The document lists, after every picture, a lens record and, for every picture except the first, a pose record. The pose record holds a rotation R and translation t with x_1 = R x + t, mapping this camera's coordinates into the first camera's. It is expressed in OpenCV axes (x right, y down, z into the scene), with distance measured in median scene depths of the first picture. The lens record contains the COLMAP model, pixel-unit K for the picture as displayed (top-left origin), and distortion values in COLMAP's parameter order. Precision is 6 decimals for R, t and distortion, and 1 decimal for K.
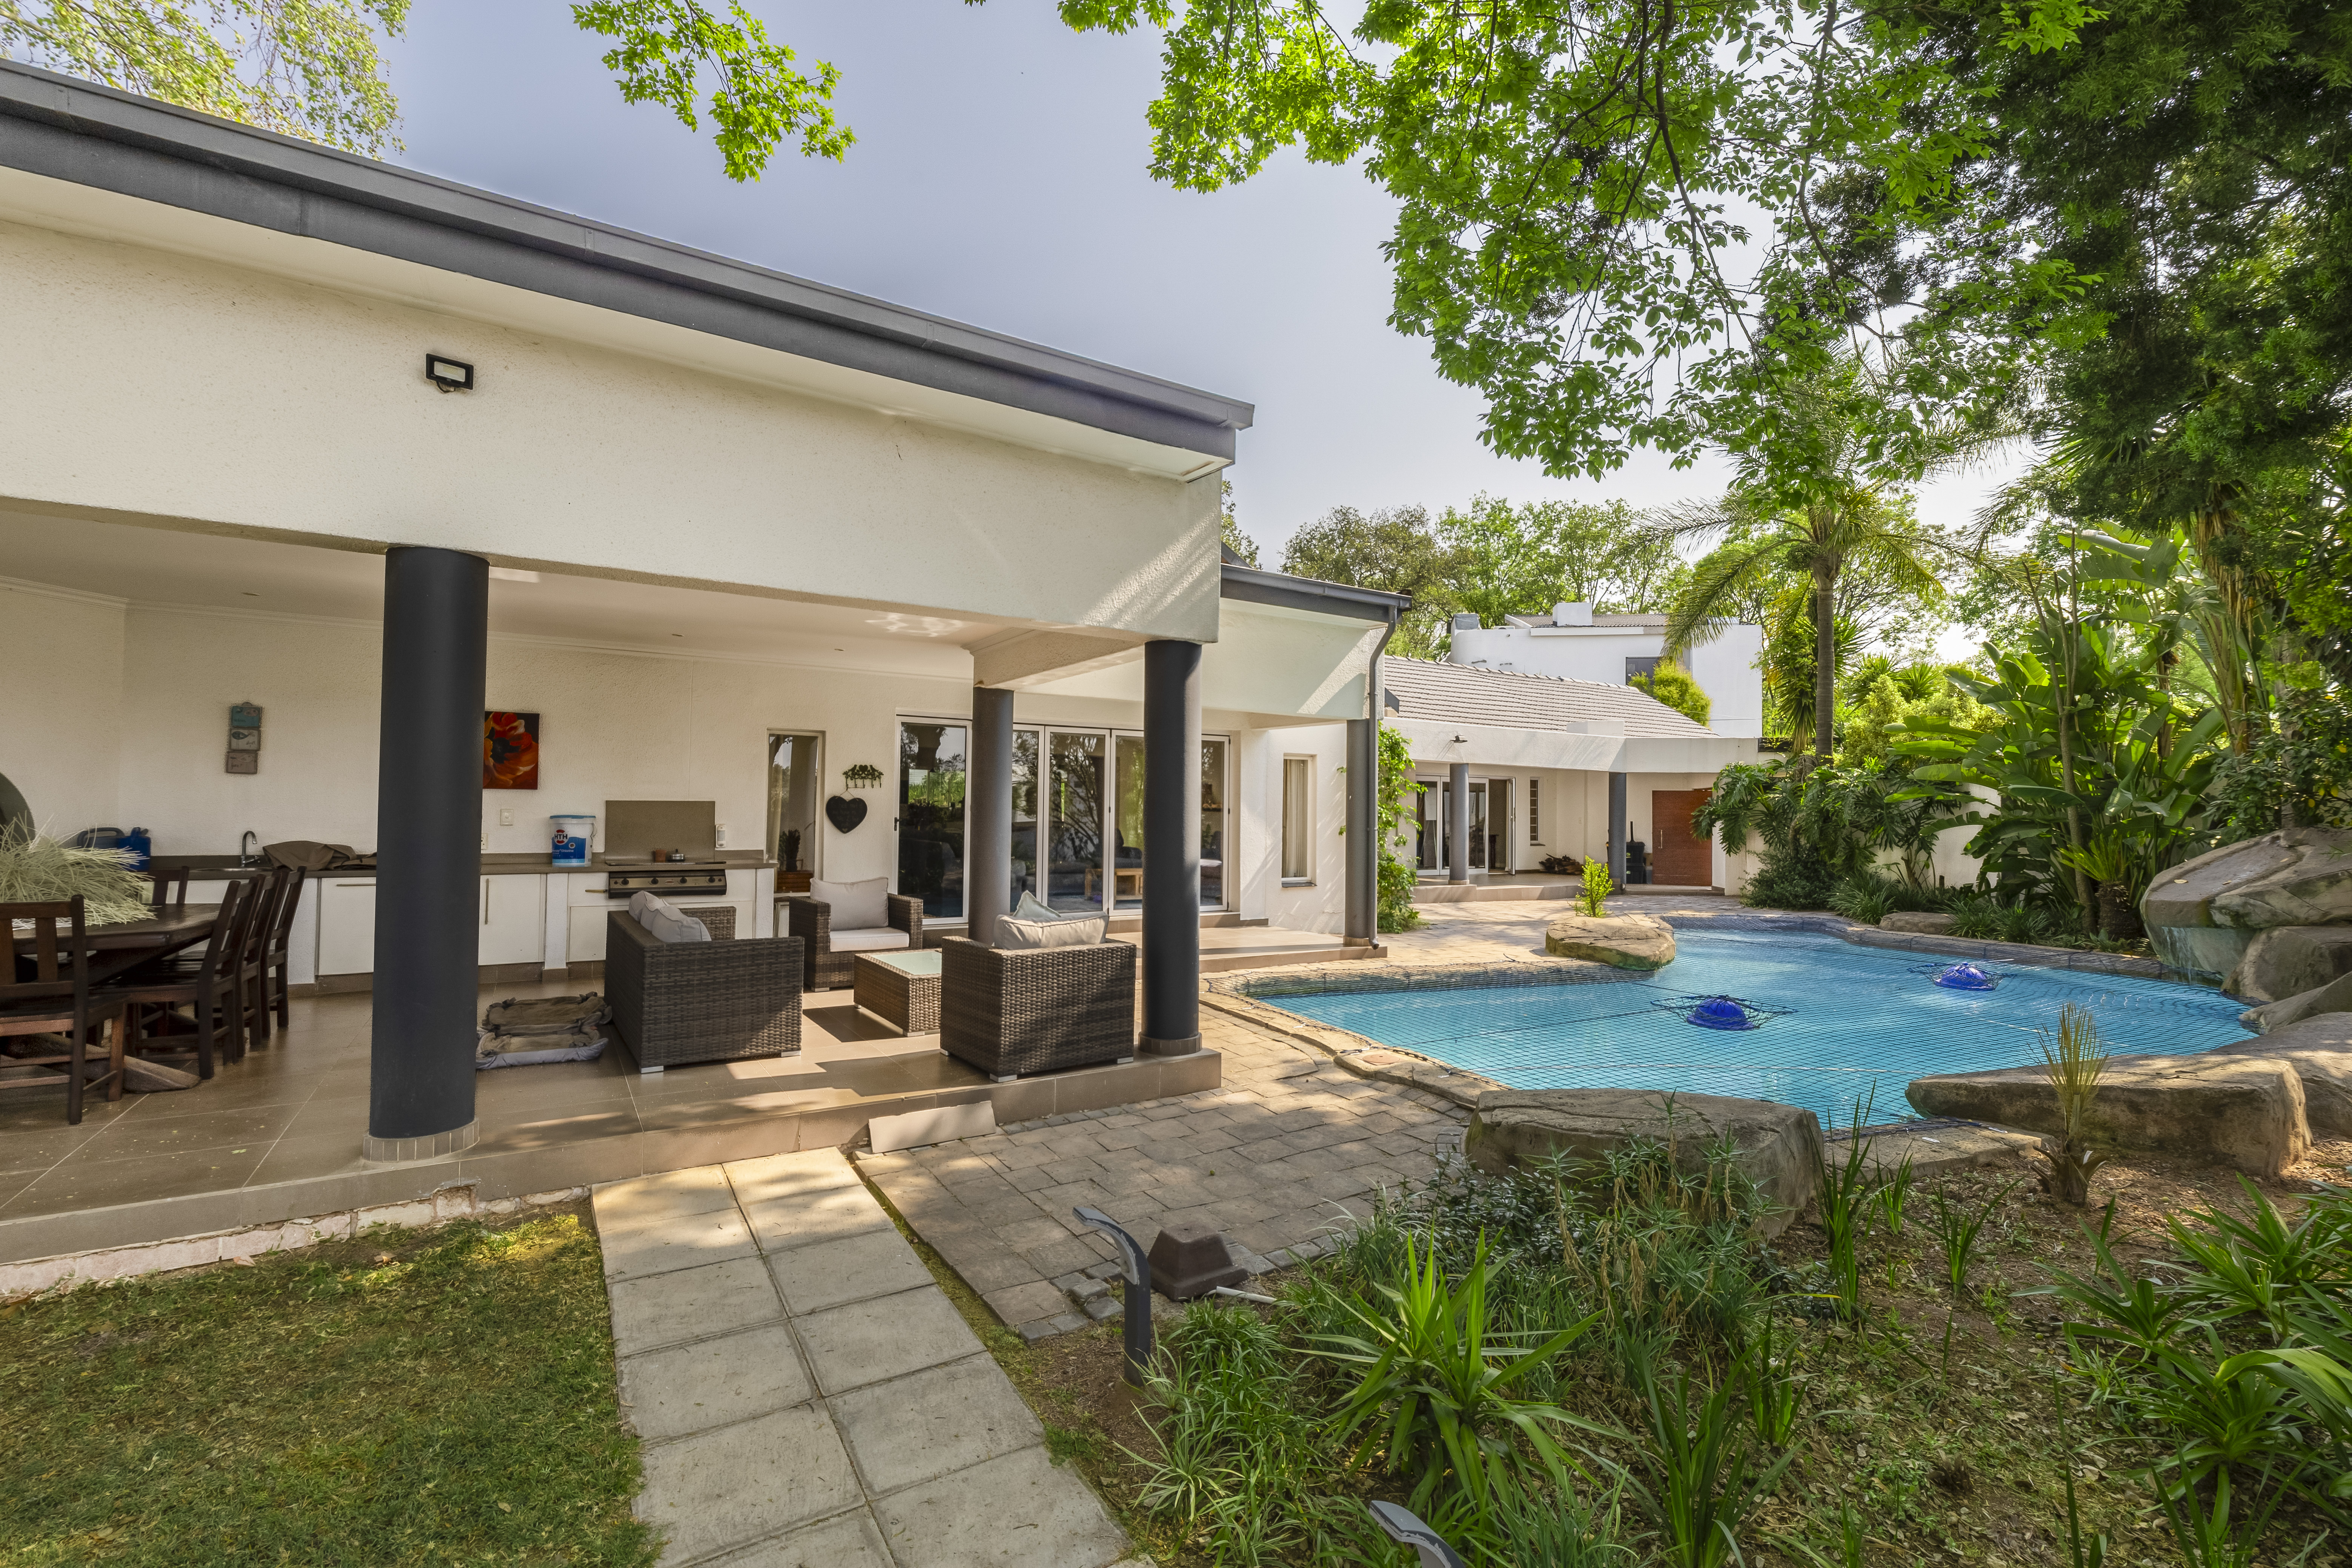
lens RADIAL K [[1039.9, 0, 1221.3], [0, 1039.9, 793.1], [0, 0, 1]] dist [-0.003096, -0.000638]
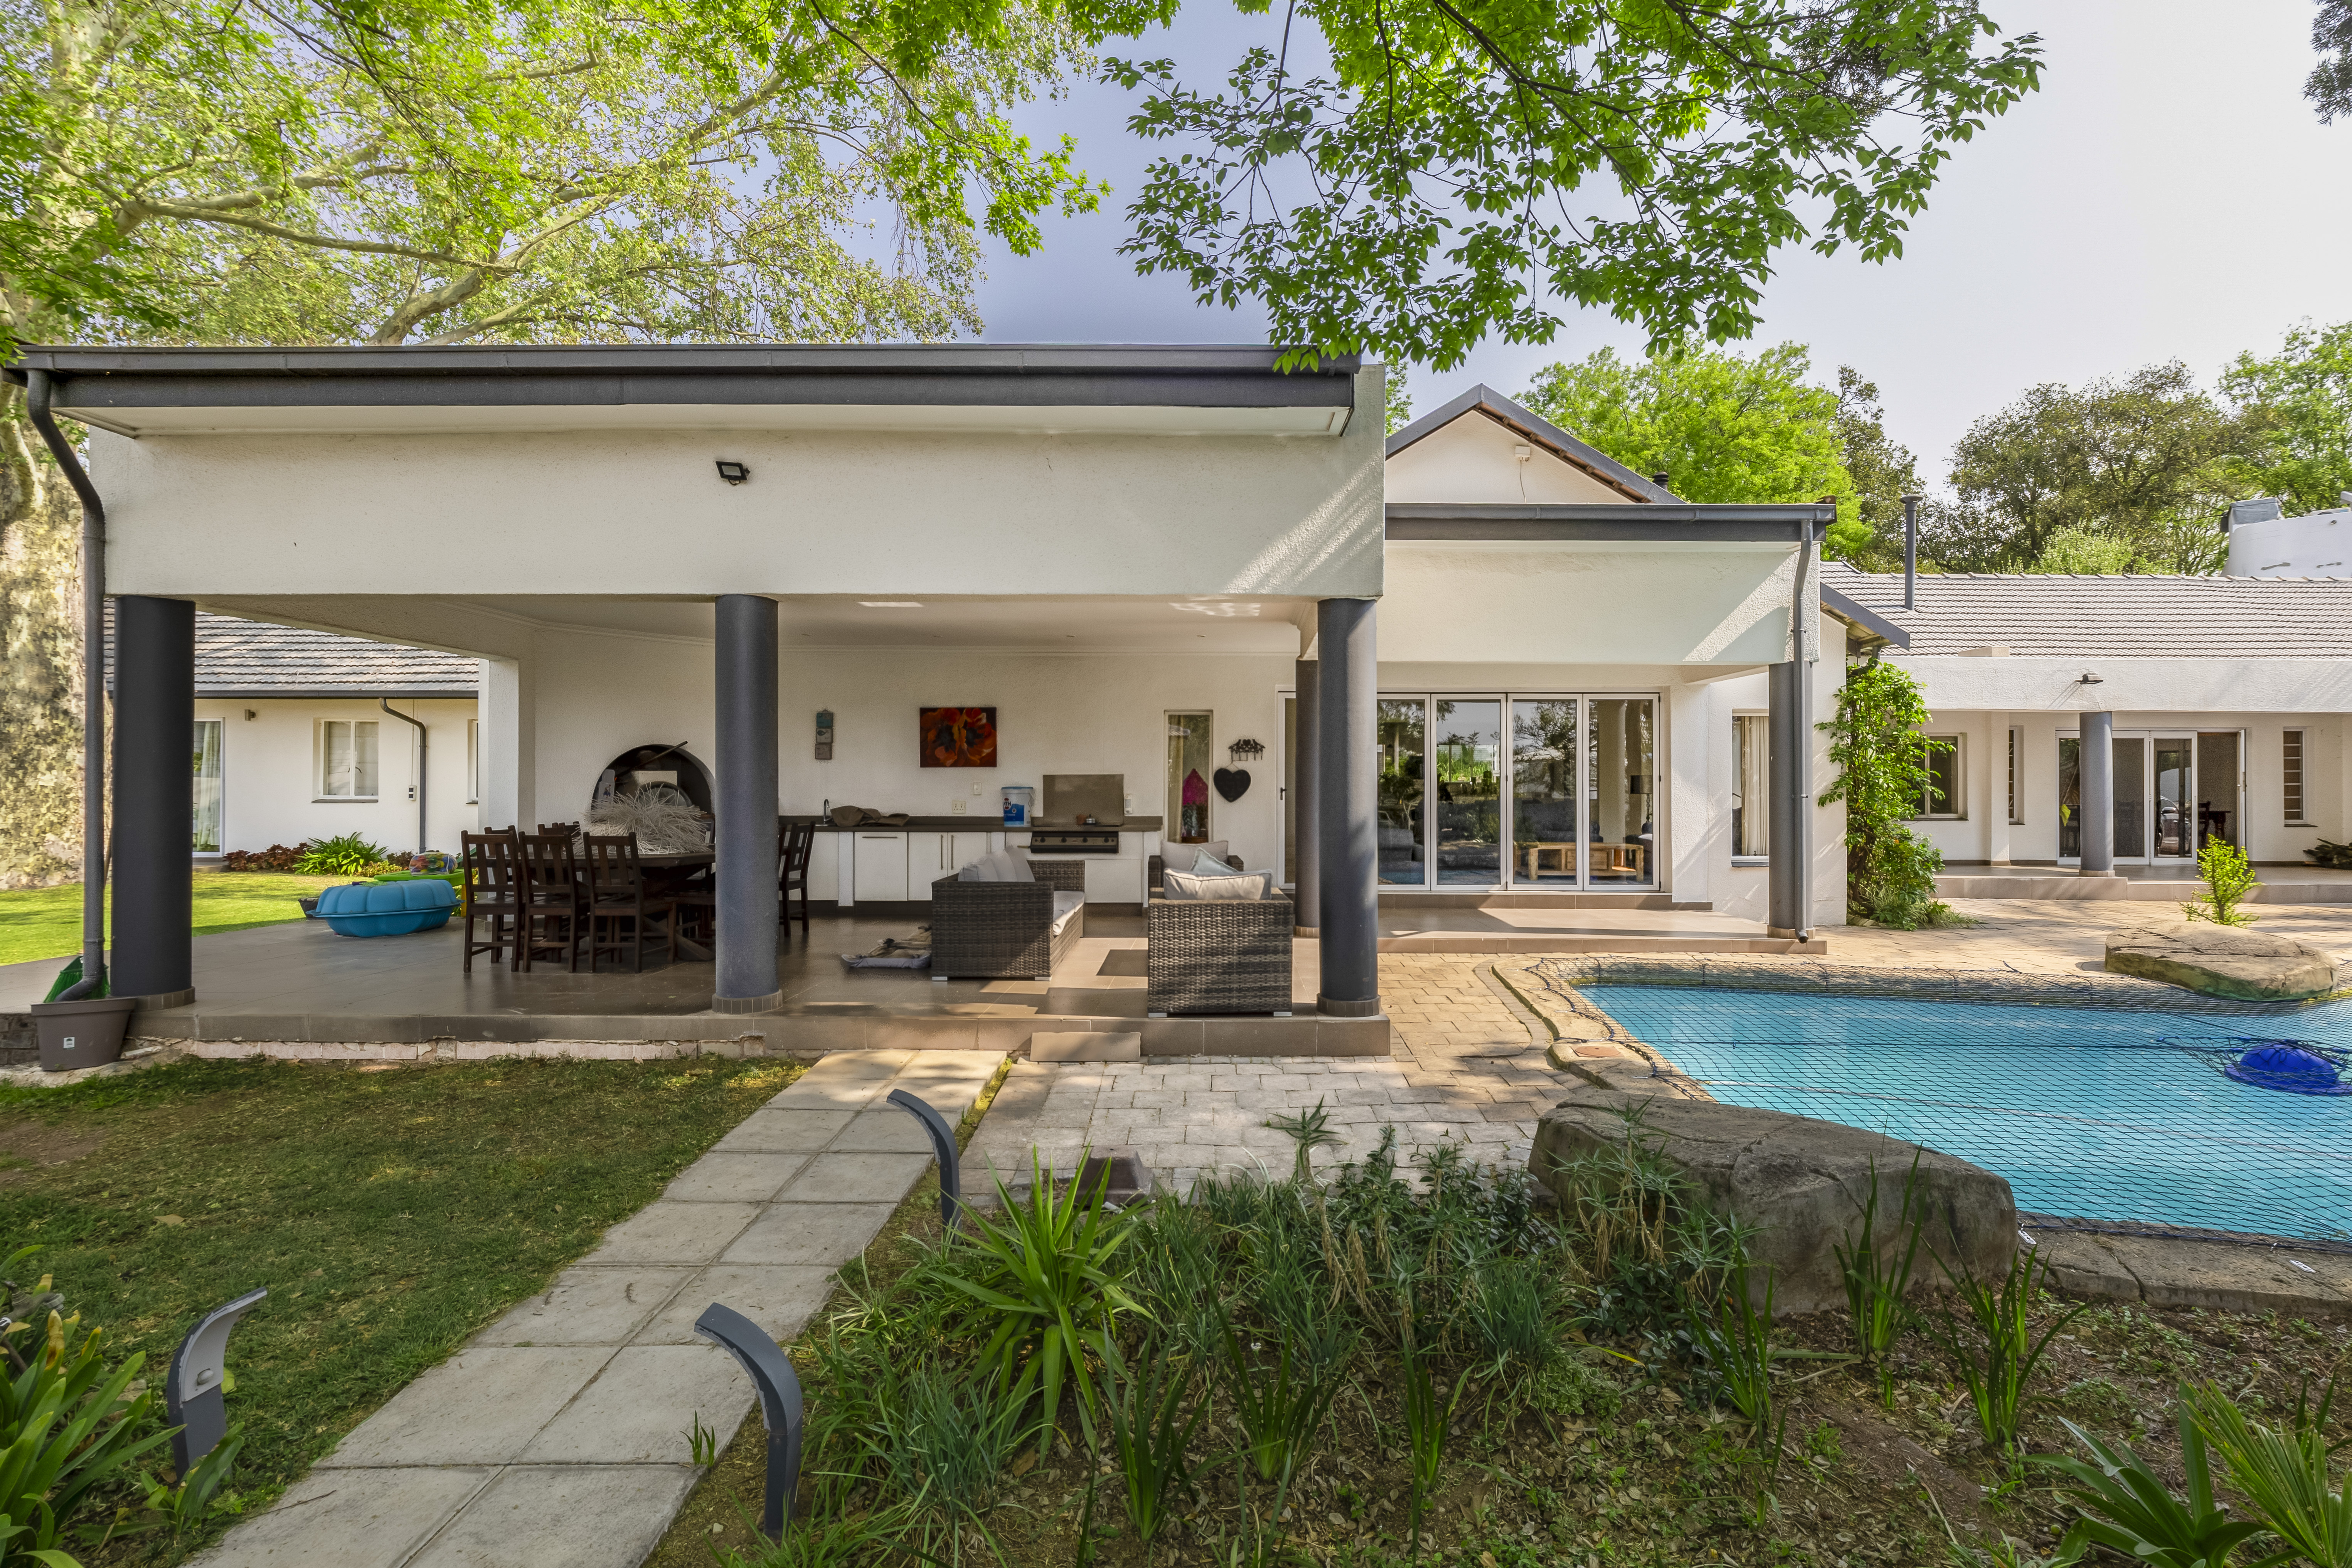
lens RADIAL K [[1050.2, 0, 1176.0], [0, 1050.2, 784.0], [0, 0, 1]] dist [-0.002799, -0.001300]
pose [[0.831011, -0.011422, -0.556138, 0.223463], [0.018356, 0.999808, 0.006894, 0.011856], [0.555952, -0.015937, 0.831061, 0.047832]]
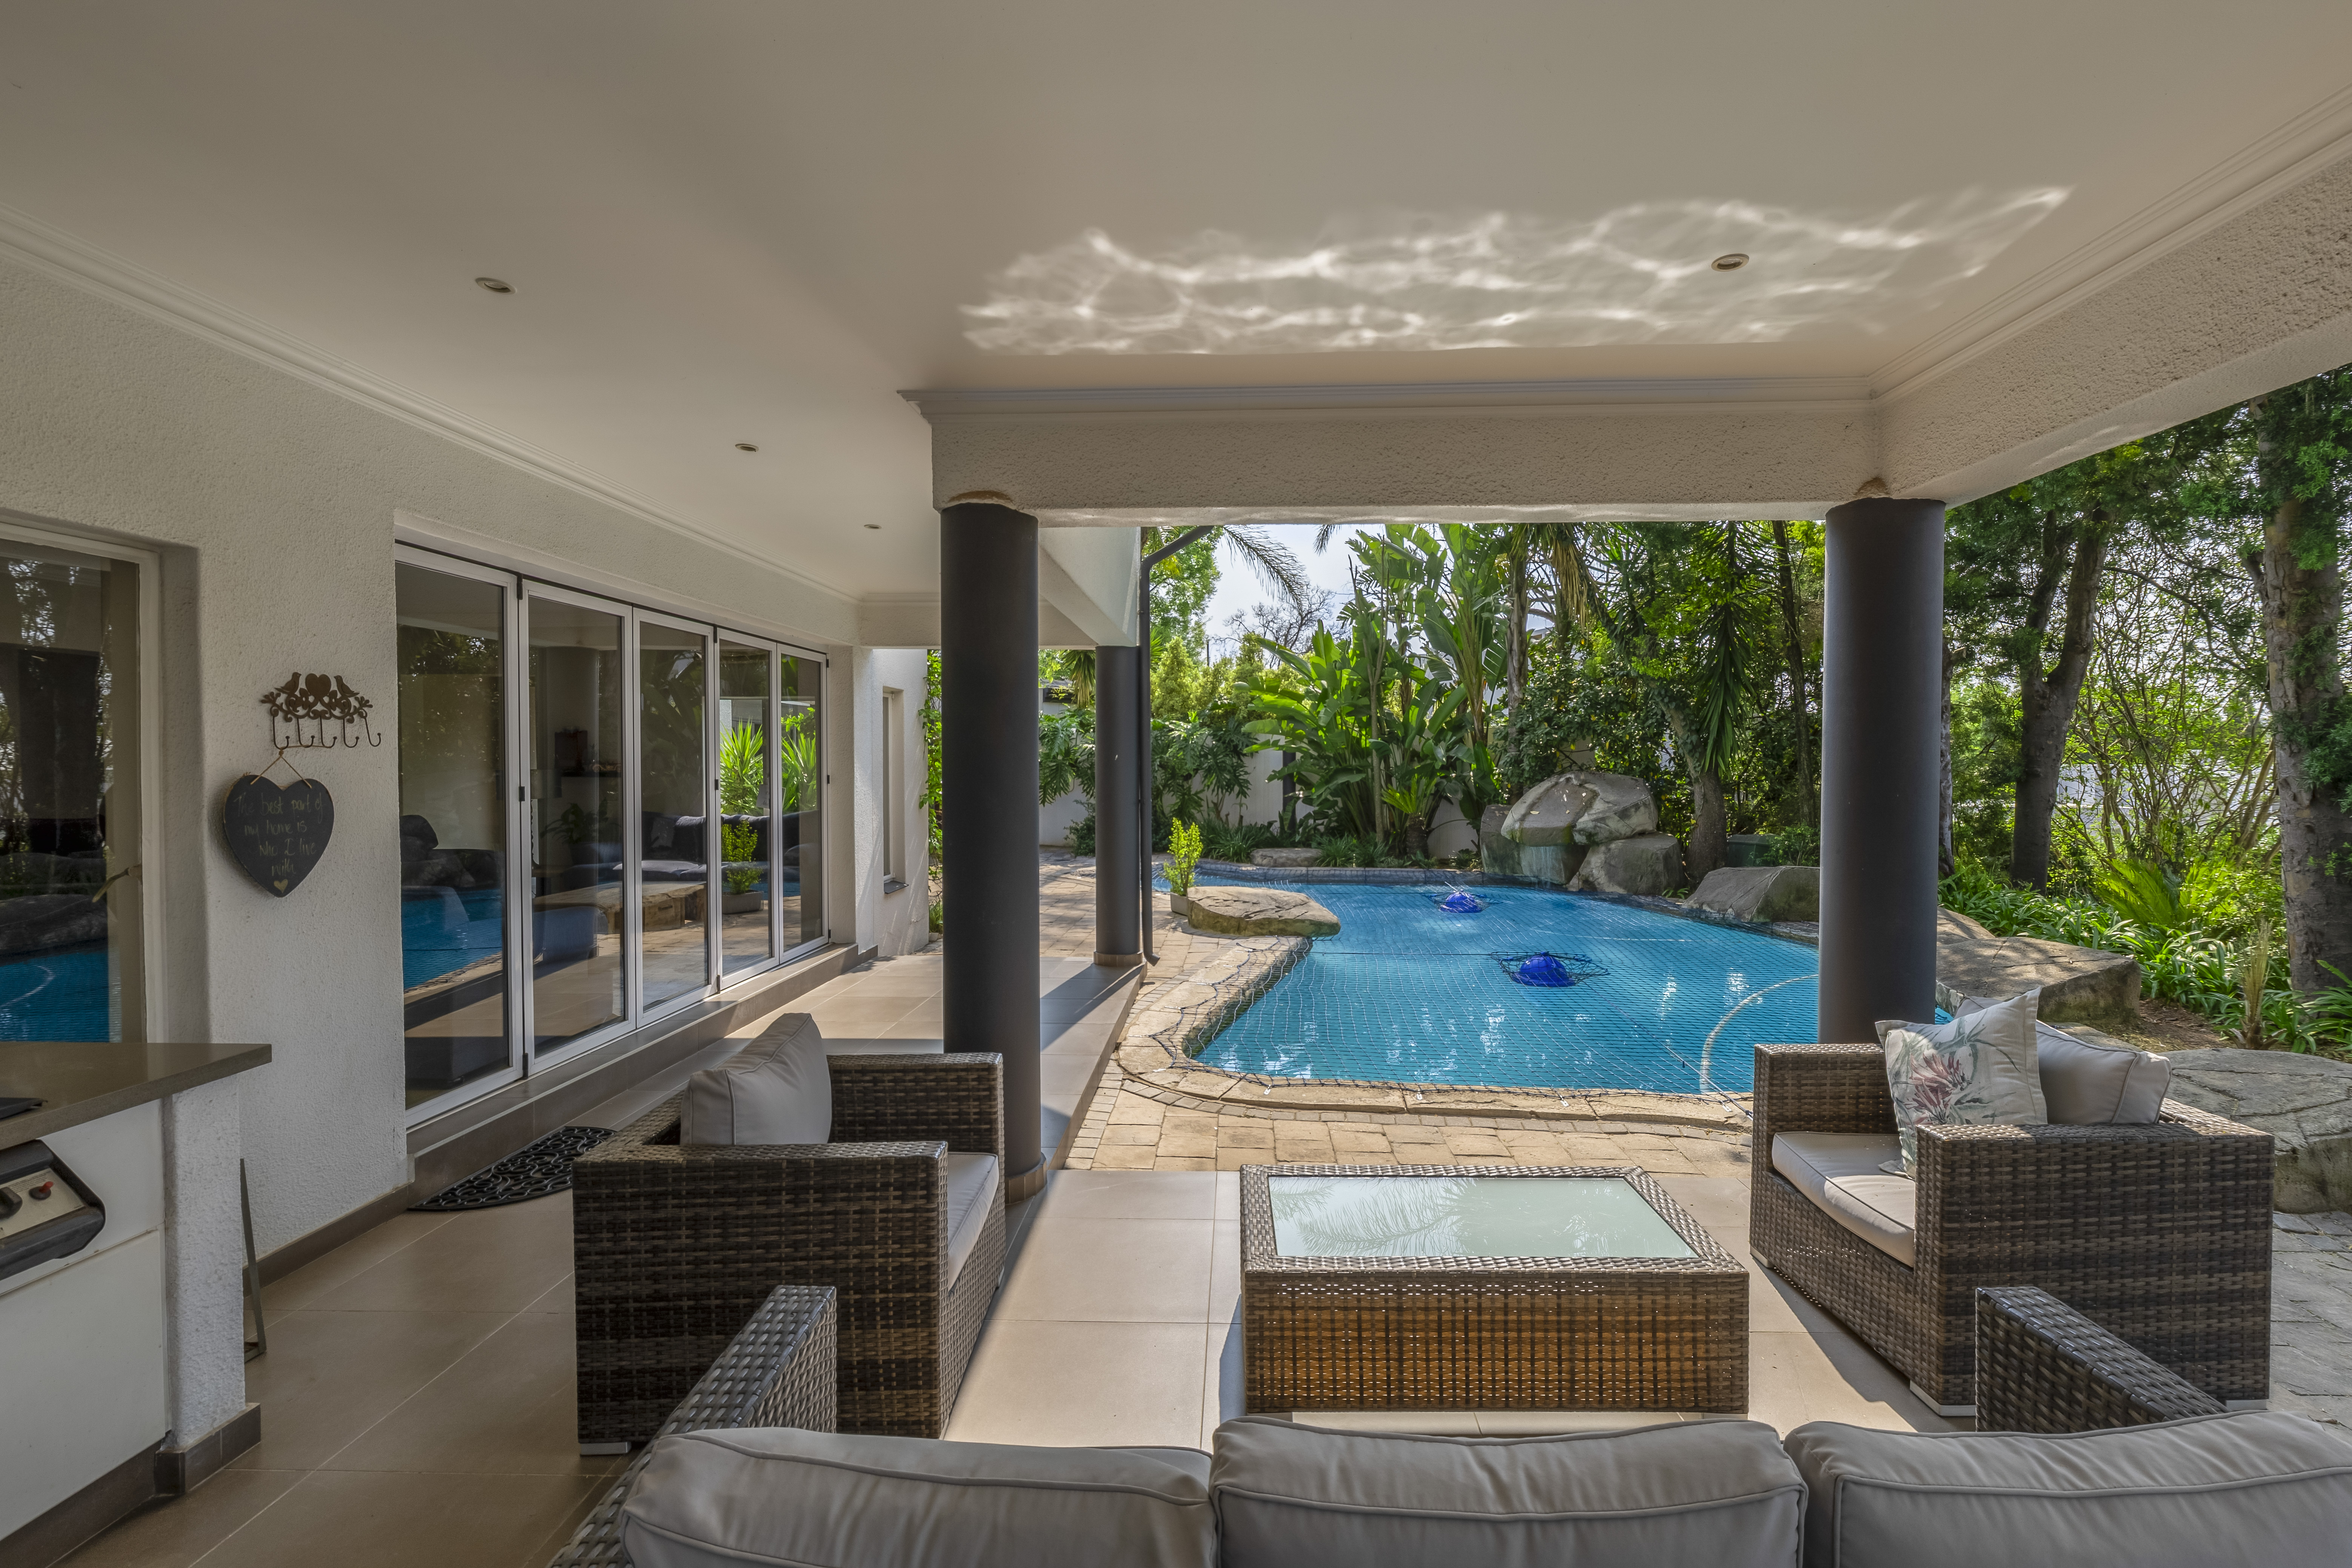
lens RADIAL K [[1045.6, 0, 1211.7], [0, 1045.6, 780.5], [0, 0, 1]] dist [-0.001674, -0.000089]
pose [[0.562891, -0.029488, 0.826005, -0.494758], [-0.005950, 0.999193, 0.039726, -0.009779], [-0.826510, -0.027276, 0.562261, 0.641375]]
